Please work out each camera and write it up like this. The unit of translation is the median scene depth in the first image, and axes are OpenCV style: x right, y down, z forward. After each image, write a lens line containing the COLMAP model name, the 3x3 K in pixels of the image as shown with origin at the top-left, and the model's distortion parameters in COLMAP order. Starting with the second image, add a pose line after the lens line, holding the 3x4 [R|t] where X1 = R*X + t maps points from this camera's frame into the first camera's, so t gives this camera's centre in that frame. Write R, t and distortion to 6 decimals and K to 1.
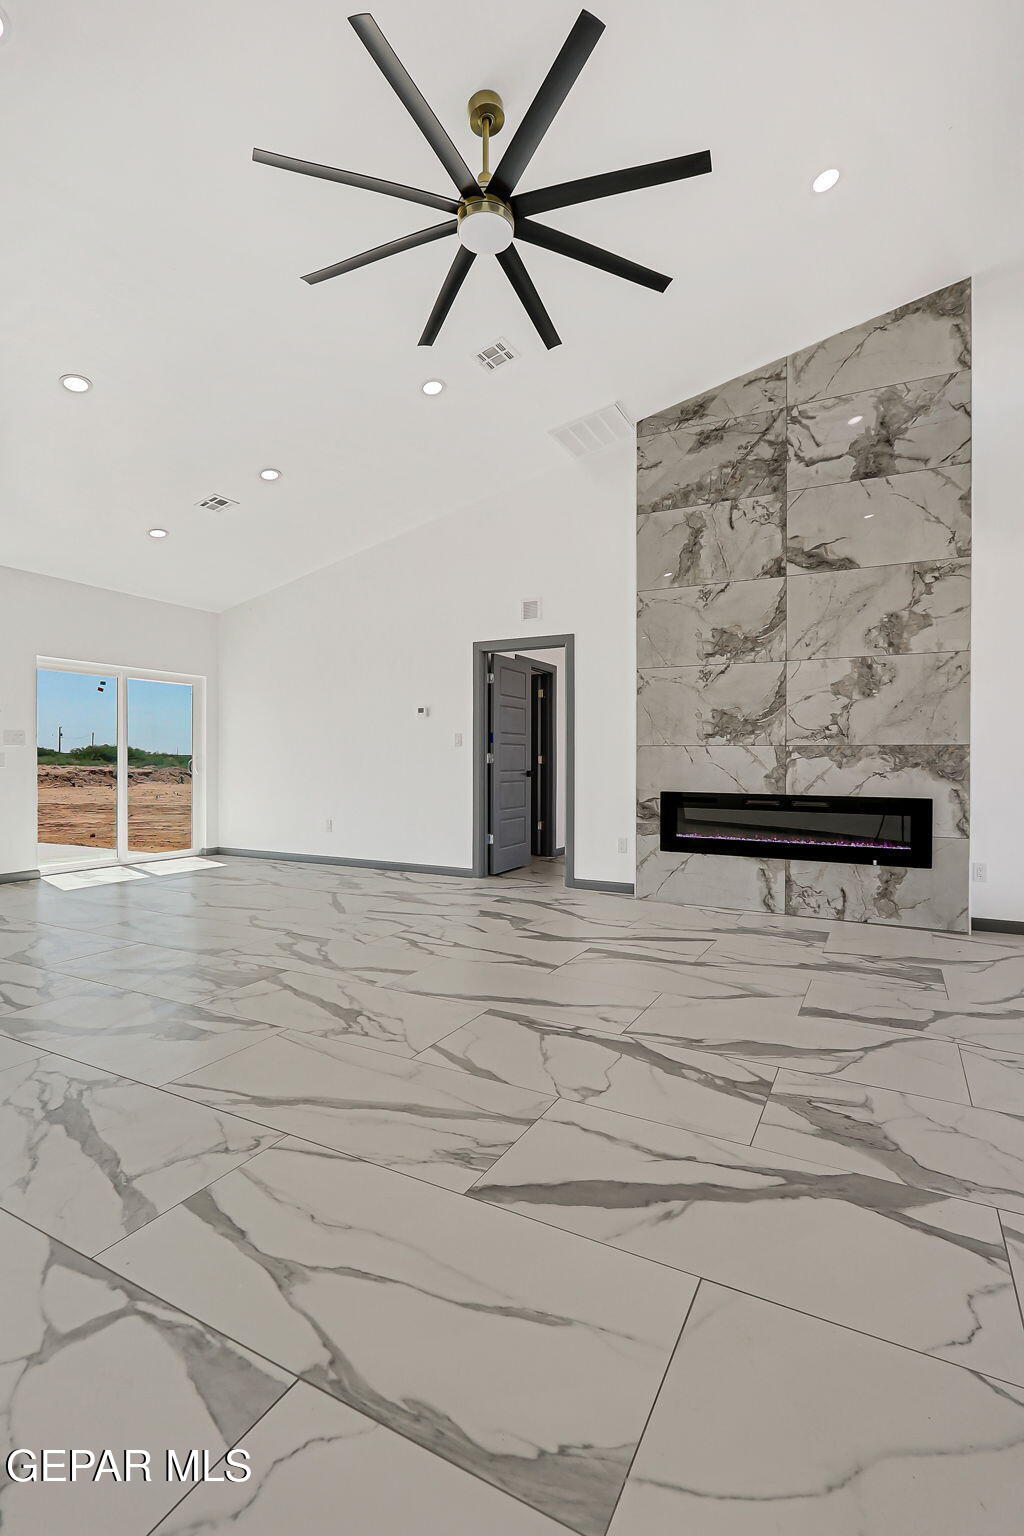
lens RADIAL K [[720.2, 0, 517.6], [0, 720.2, 762.2], [0, 0, 1]] dist [-0.016207, 0.000406]
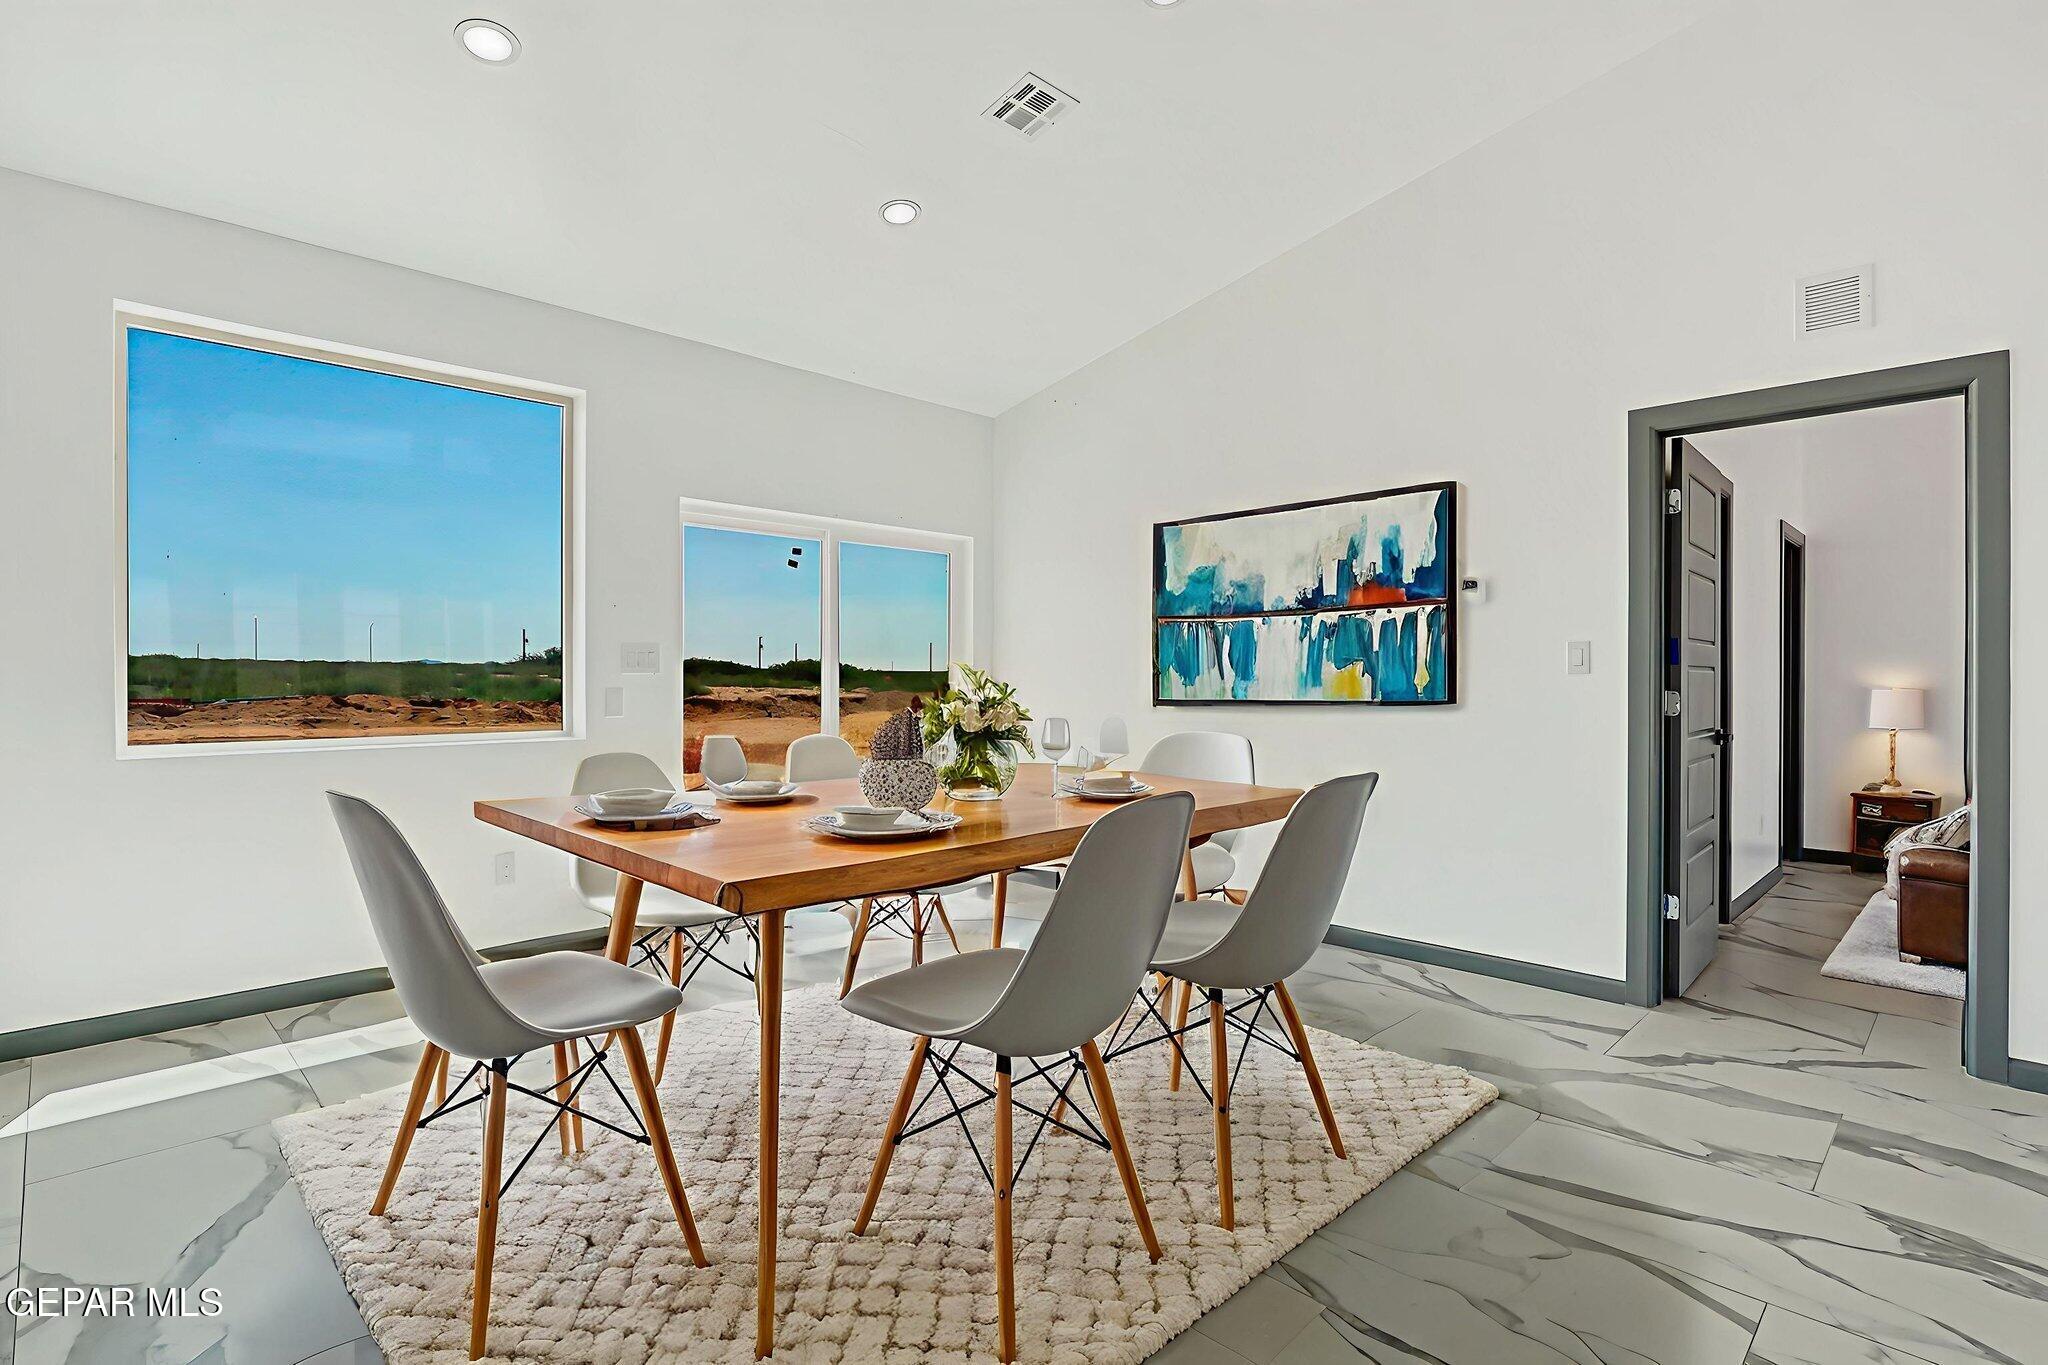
lens RADIAL K [[991.7, 0, 1039.9], [0, 991.7, 679.5], [0, 0, 1]] dist [-0.018196, 0.000367]
pose [[0.956987, 0.001268, -0.290129, -0.283023], [-0.001674, 0.999998, -0.001149, -0.022821], [0.290127, 0.001586, 0.956987, 0.511711]]
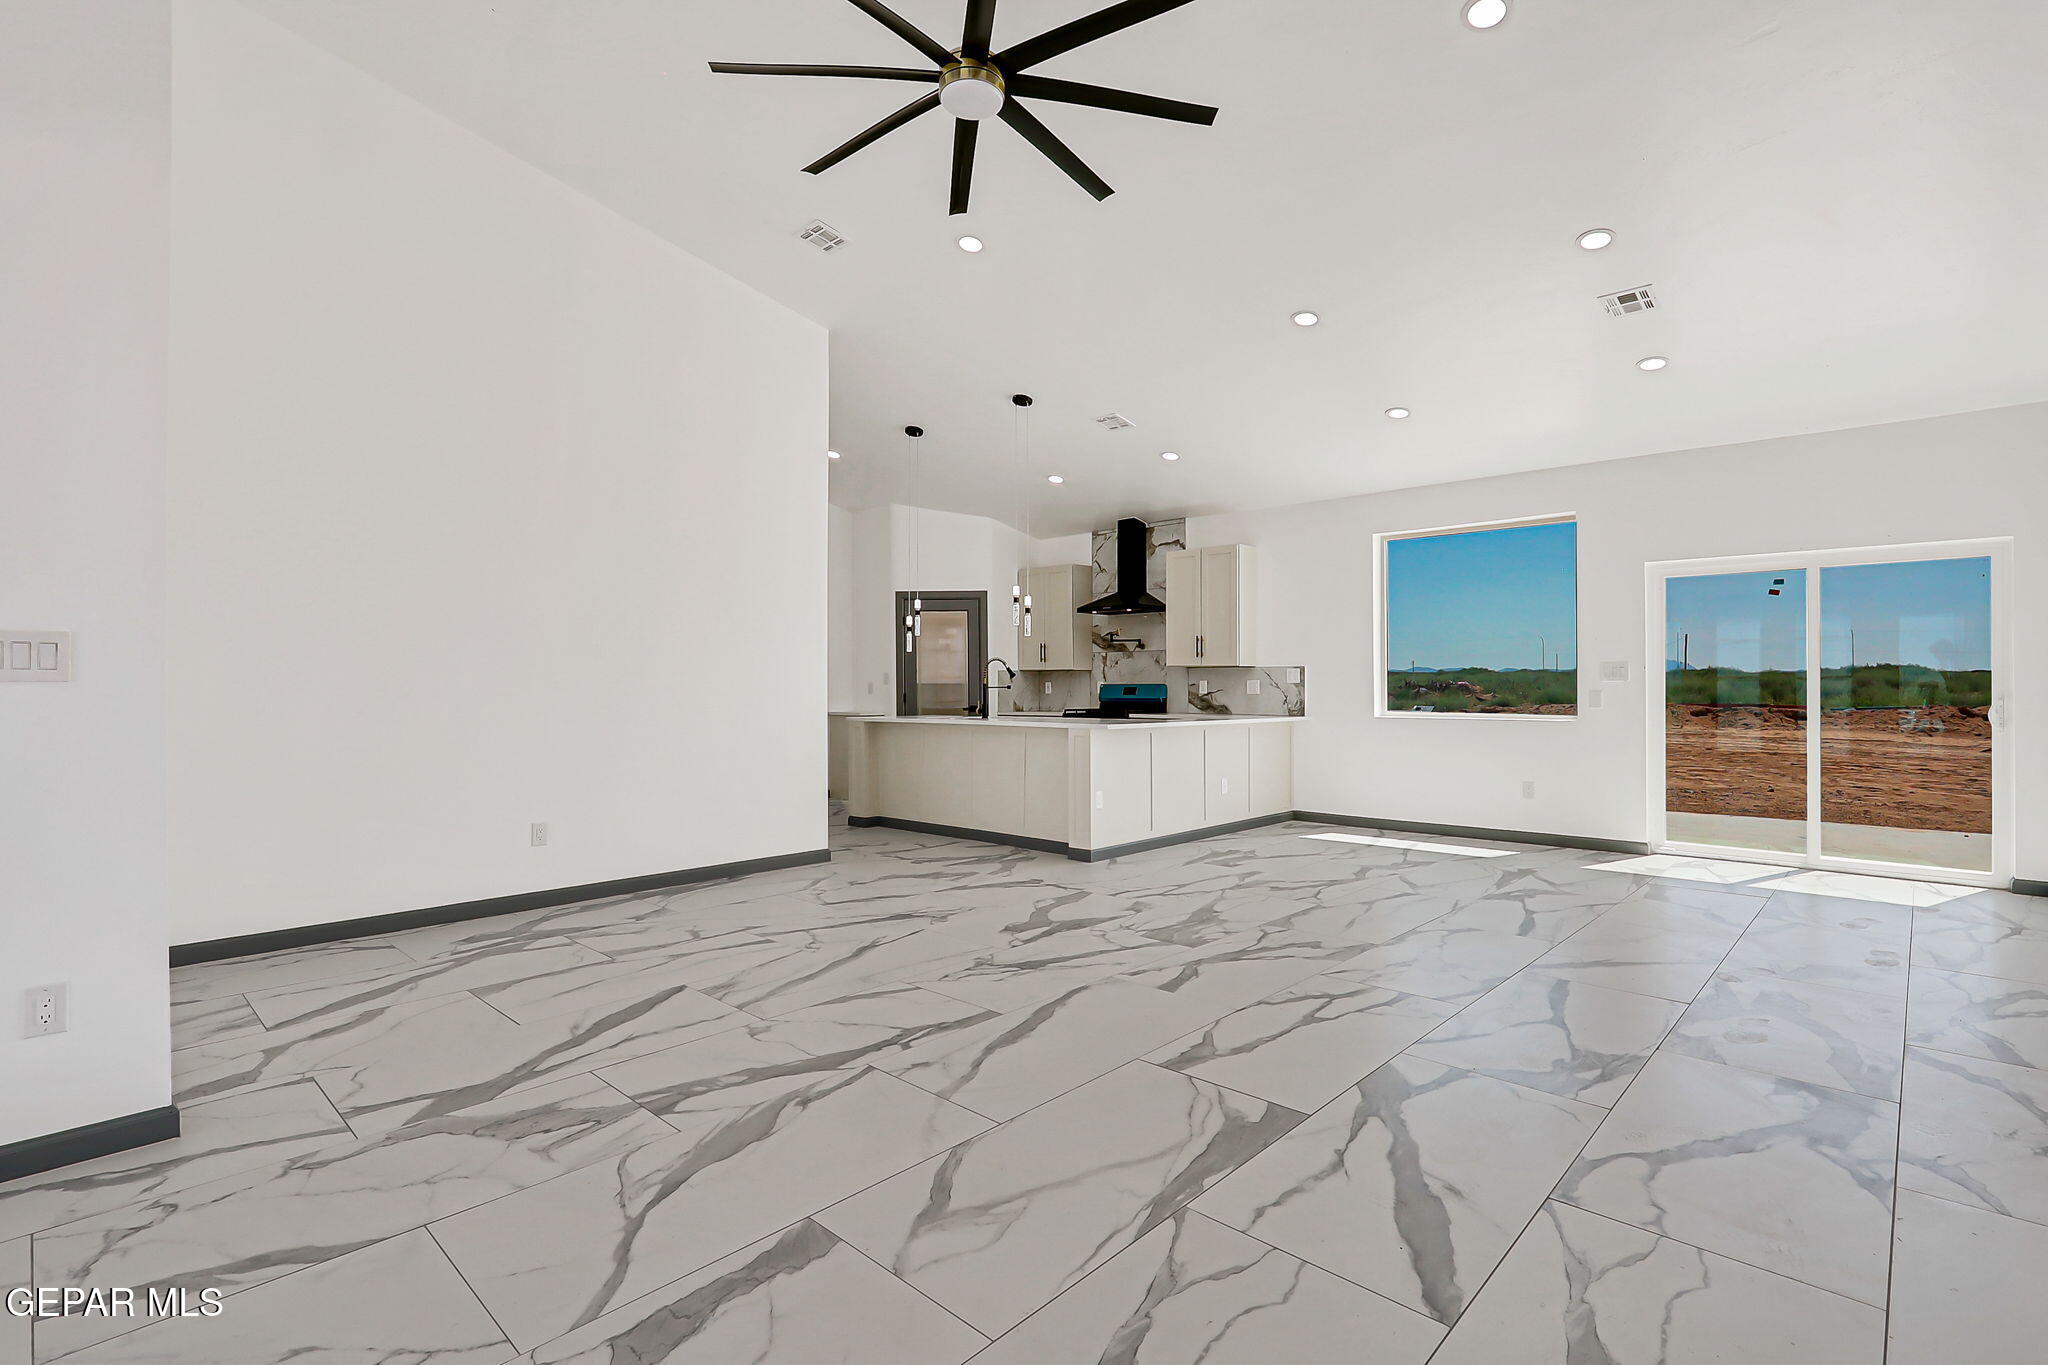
lens RADIAL K [[960.3, 0, 1027.4], [0, 960.3, 673.6], [0, 0, 1]] dist [-0.016207, 0.000406]
pose [[-0.273590, -0.015603, -0.961720, 0.626591], [-0.004964, 0.999878, -0.014810, -0.015241], [0.961834, 0.000722, -0.273634, 0.829628]]
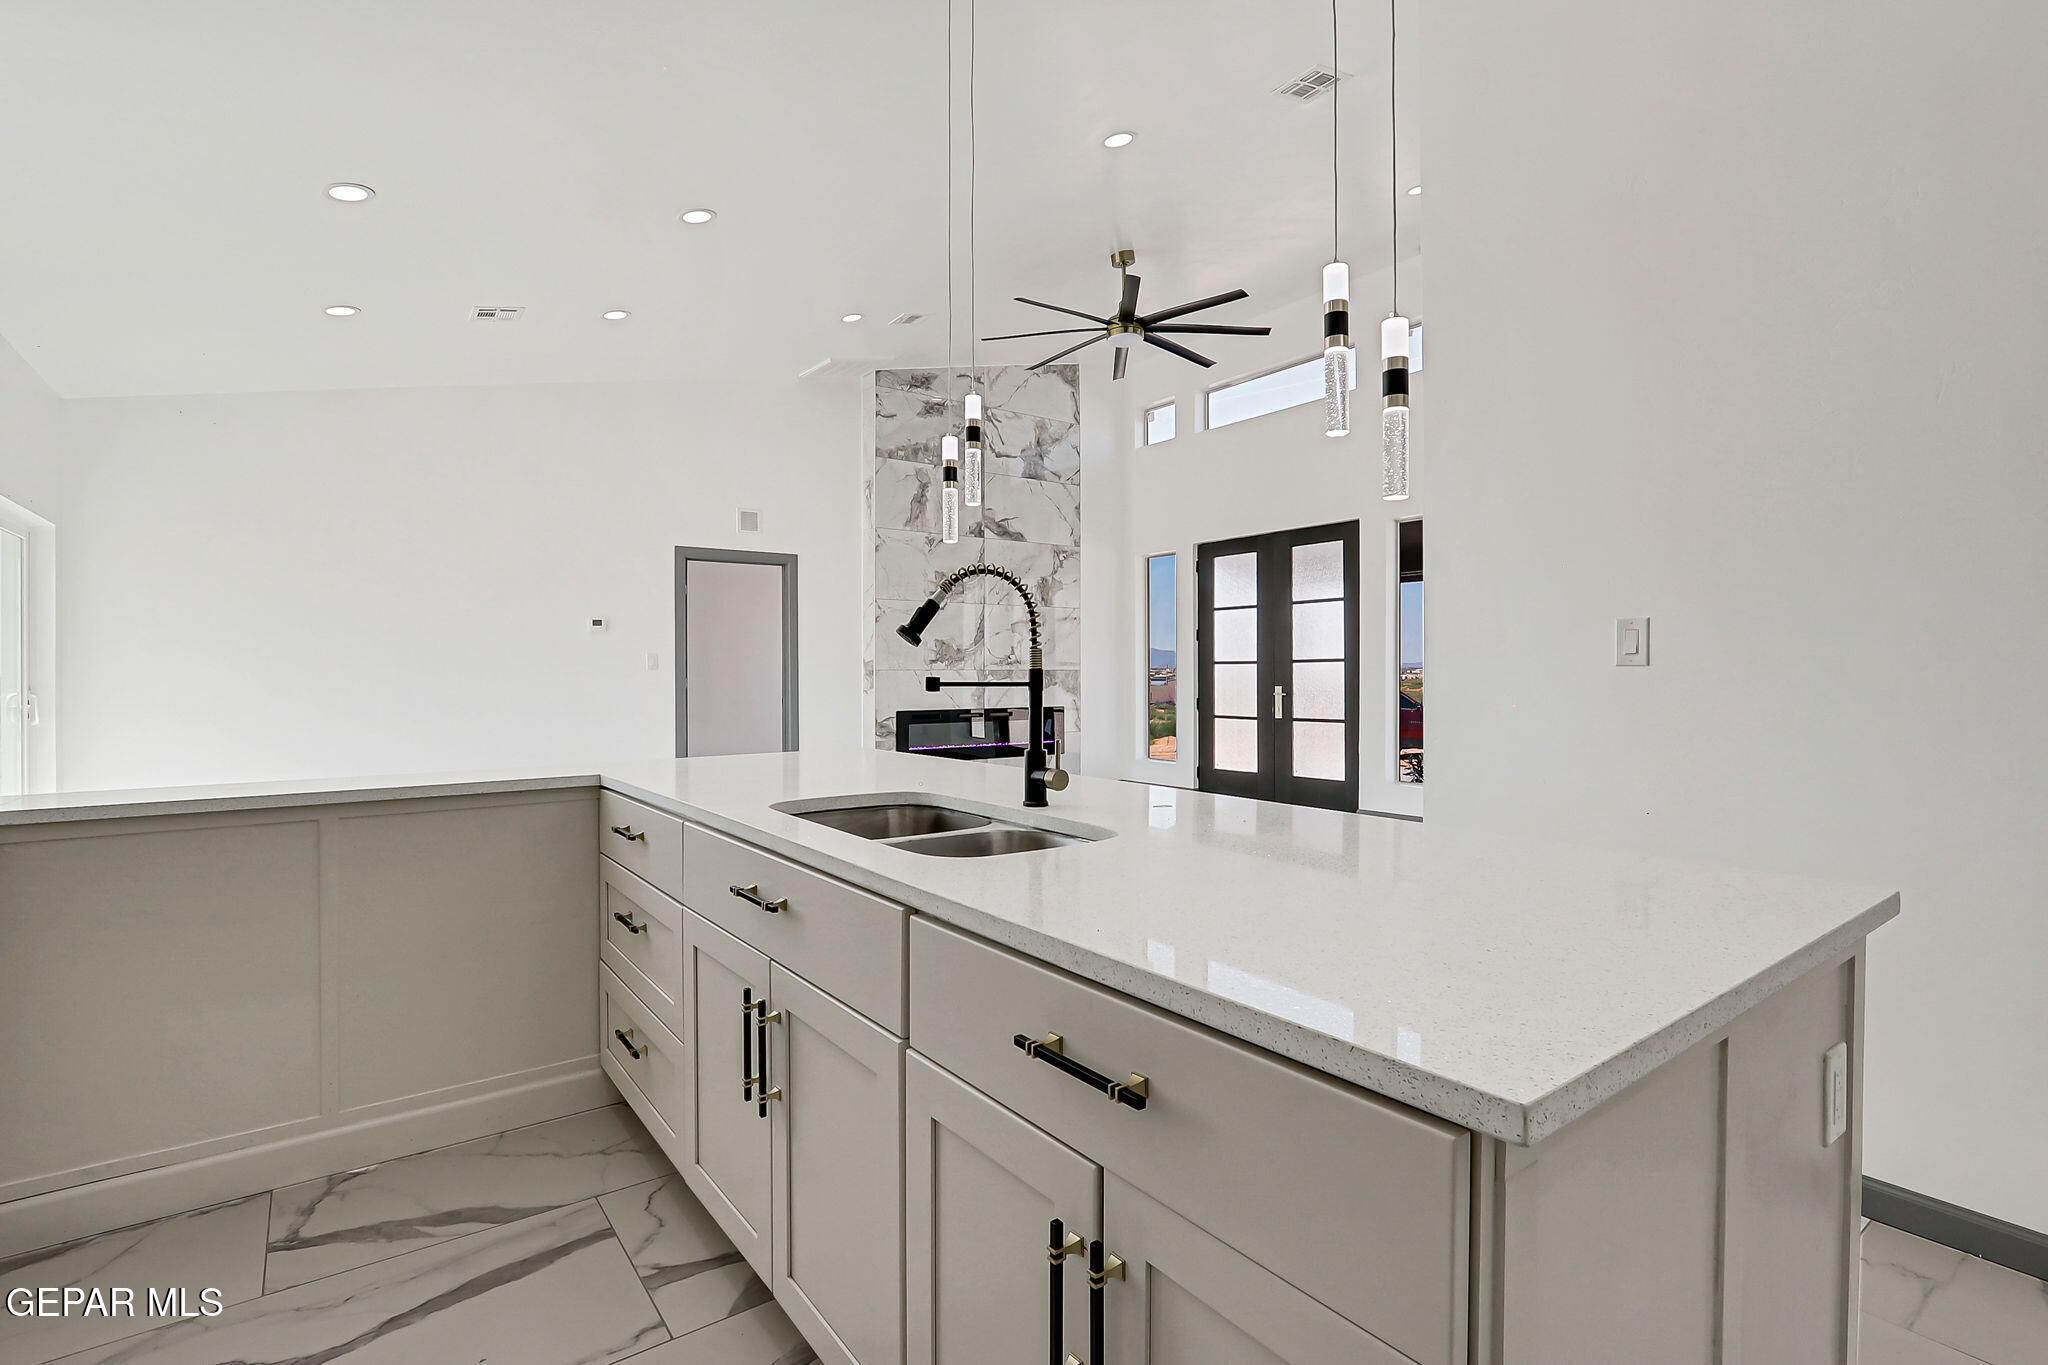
lens RADIAL K [[961.8, 0, 1035.0], [0, 961.8, 671.5], [0, 0, 1]] dist [-0.019317, 0.000689]
pose [[0.431088, -0.005582, 0.902293, -1.171878], [0.009748, 0.999951, 0.001529, -0.022985], [-0.902257, 0.008136, 0.431122, 0.183996]]
